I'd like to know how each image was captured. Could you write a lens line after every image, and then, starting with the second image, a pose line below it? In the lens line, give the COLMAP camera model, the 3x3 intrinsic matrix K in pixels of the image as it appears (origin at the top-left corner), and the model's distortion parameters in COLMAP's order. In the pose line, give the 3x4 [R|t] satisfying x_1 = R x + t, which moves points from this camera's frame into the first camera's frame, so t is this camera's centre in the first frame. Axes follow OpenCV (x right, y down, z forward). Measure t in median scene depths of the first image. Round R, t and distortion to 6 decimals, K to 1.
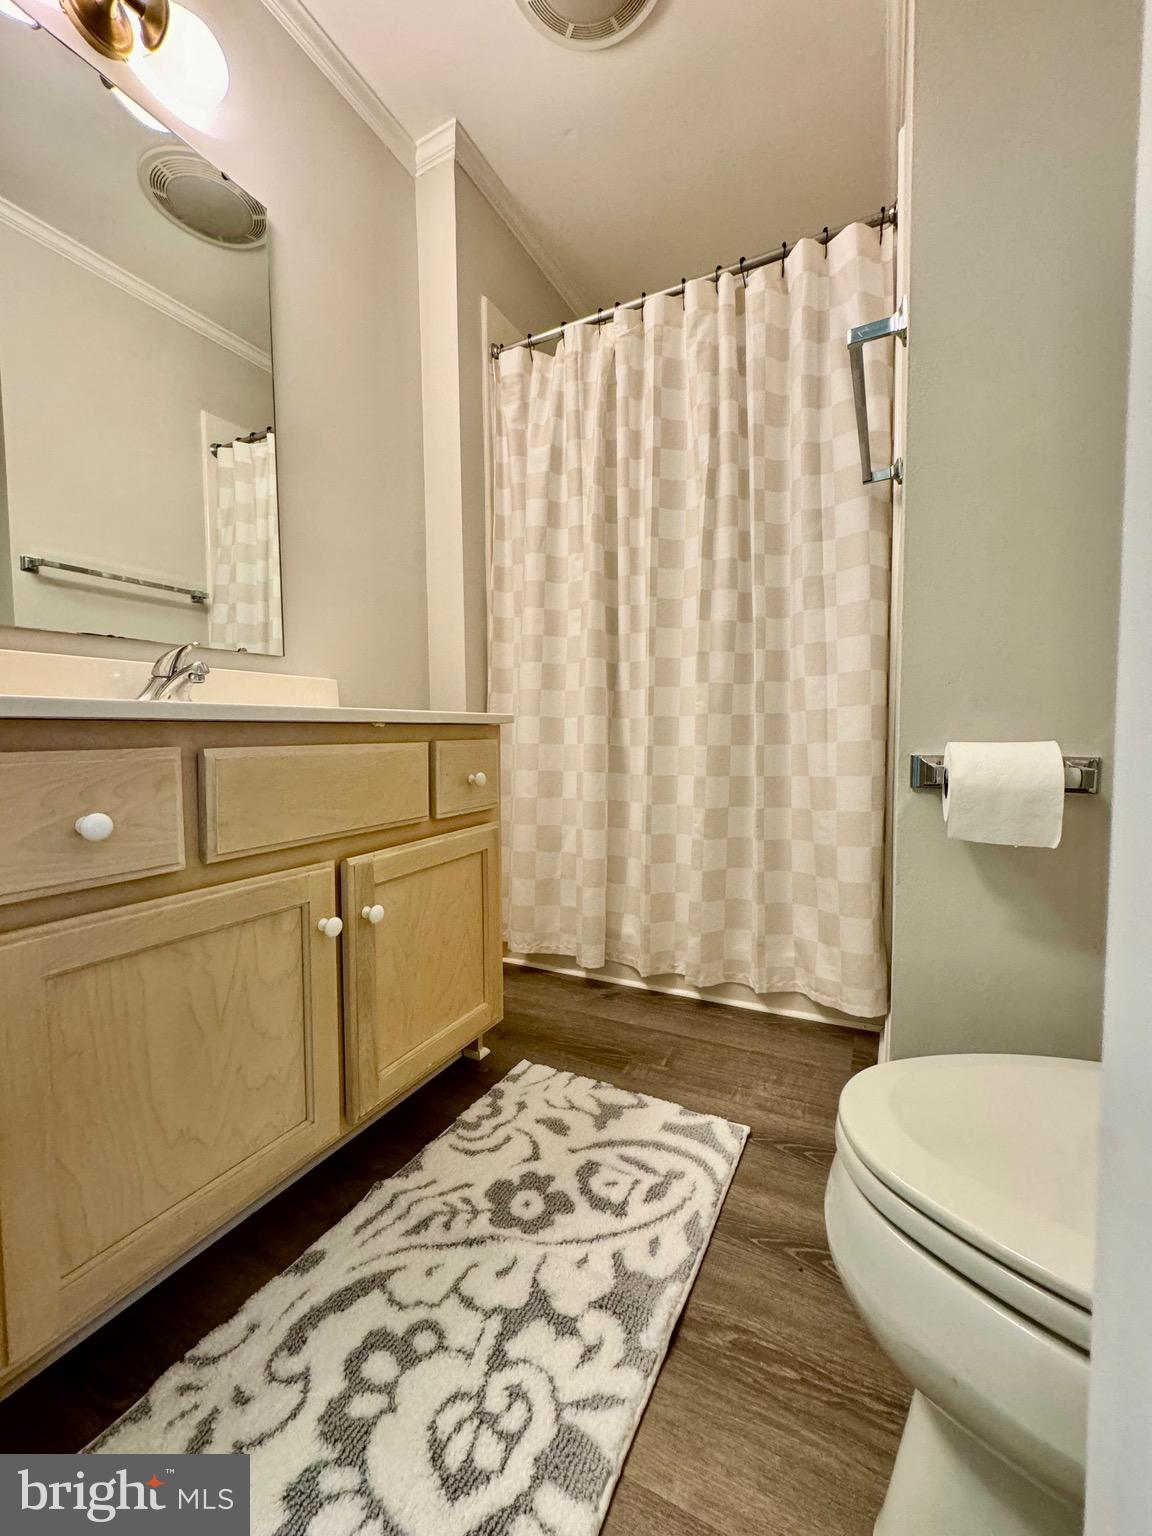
lens RADIAL K [[619.9, 0, 576.3], [0, 619.9, 766.6], [0, 0, 1]] dist [0.000905, 0.000225]
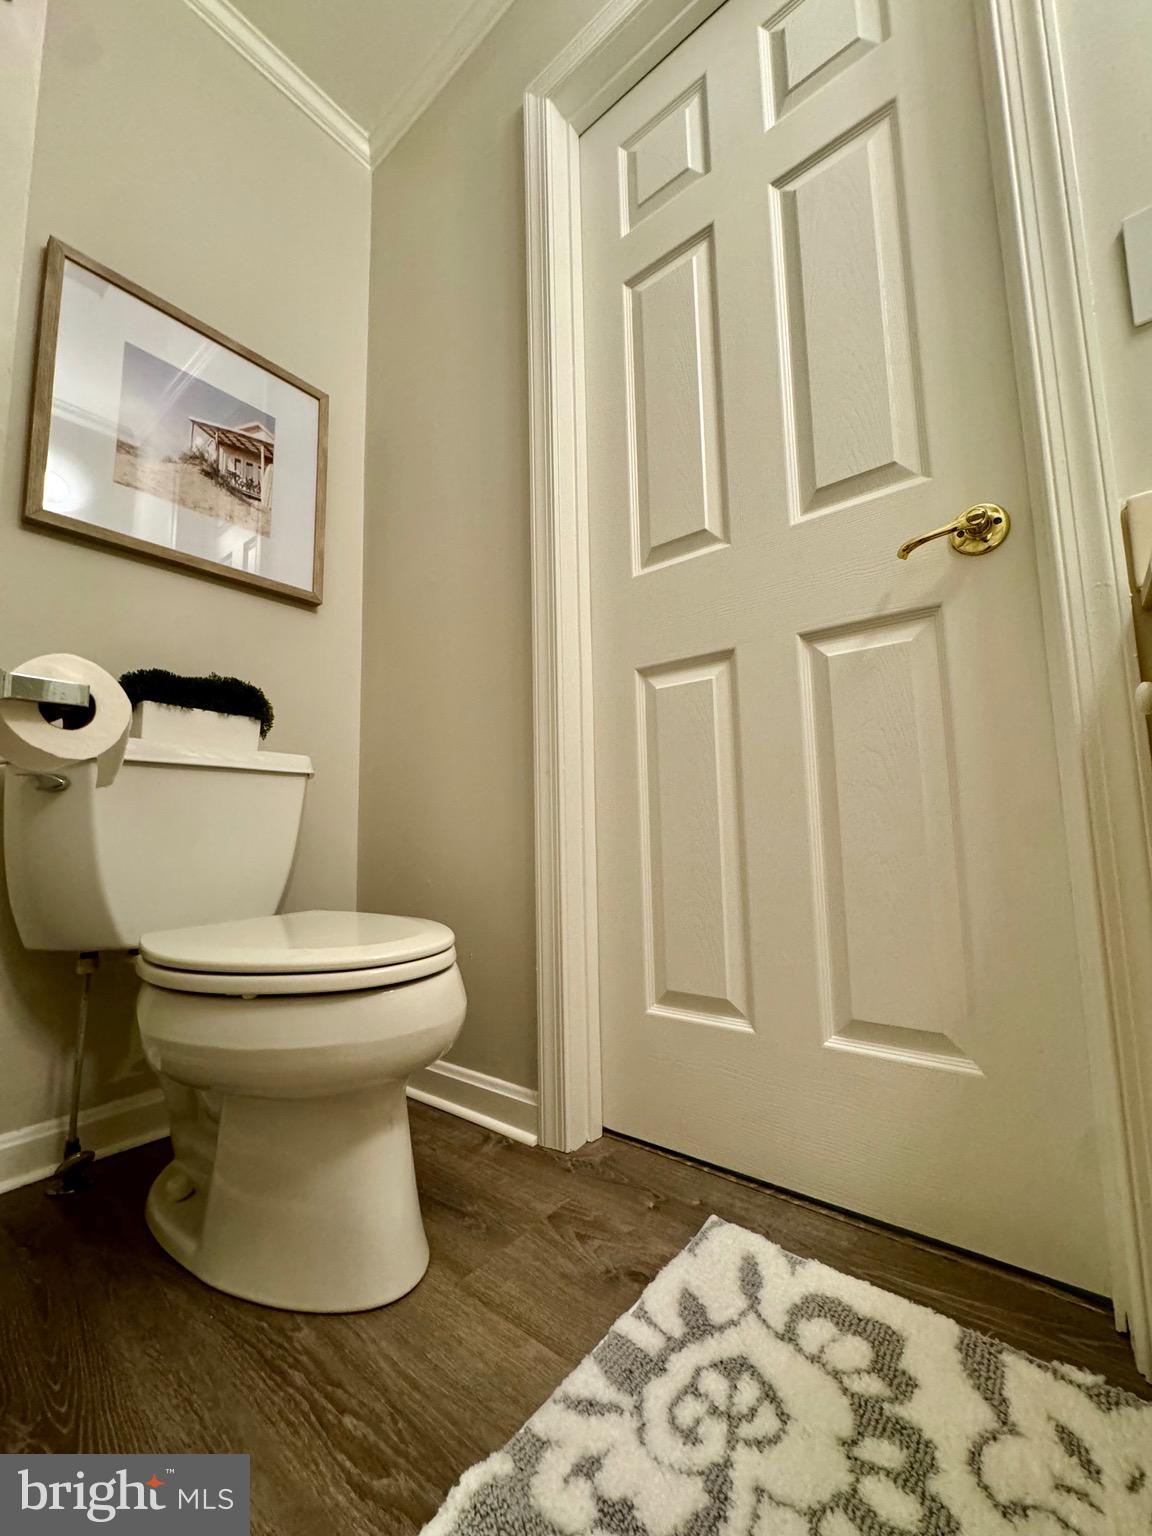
lens RADIAL K [[619.9, 0, 575.5], [0, 619.9, 767.6], [0, 0, 1]] dist [0.000905, 0.000225]
pose [[-0.977279, 0.059668, 0.203383, -0.171606], [0.045652, 0.996292, -0.072927, 0.205007], [-0.206981, -0.061985, -0.976379, 1.899392]]
